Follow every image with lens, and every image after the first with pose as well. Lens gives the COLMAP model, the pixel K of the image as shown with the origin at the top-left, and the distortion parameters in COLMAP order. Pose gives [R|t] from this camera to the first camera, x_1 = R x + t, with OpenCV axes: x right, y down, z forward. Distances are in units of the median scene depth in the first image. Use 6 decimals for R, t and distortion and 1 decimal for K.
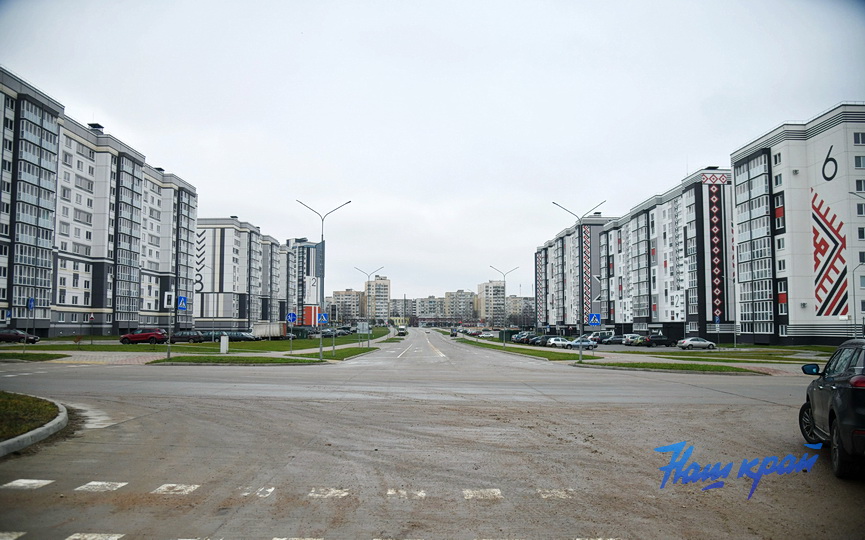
lens RADIAL K [[638.0, 0, 442.5], [0, 638.0, 288.1], [0, 0, 1]] dist [-0.025486, 0.019690]
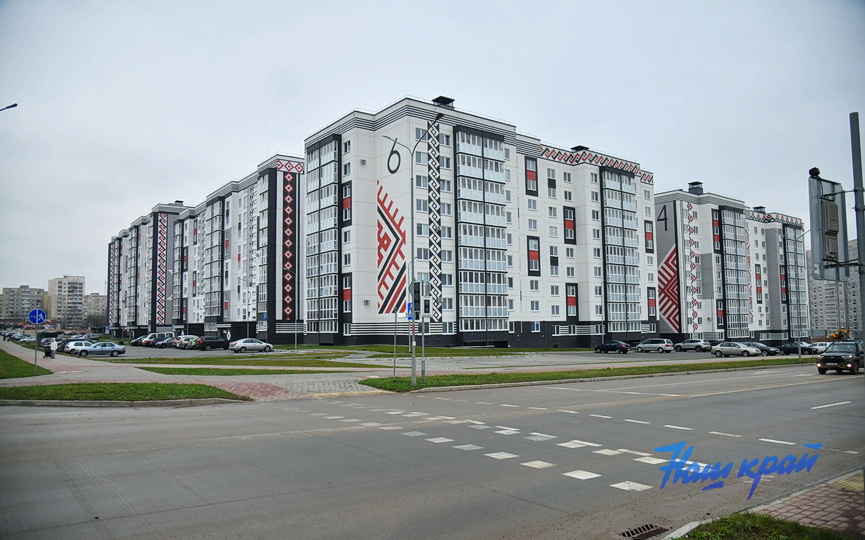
lens RADIAL K [[638.0, 0, 432.8], [0, 638.0, 271.9], [0, 0, 1]] dist [-0.025486, 0.019690]
pose [[0.825778, 0.038948, 0.562649, 0.083090], [-0.024032, 0.999137, -0.033891, 0.008404], [-0.563483, 0.014465, 0.826001, 0.114930]]
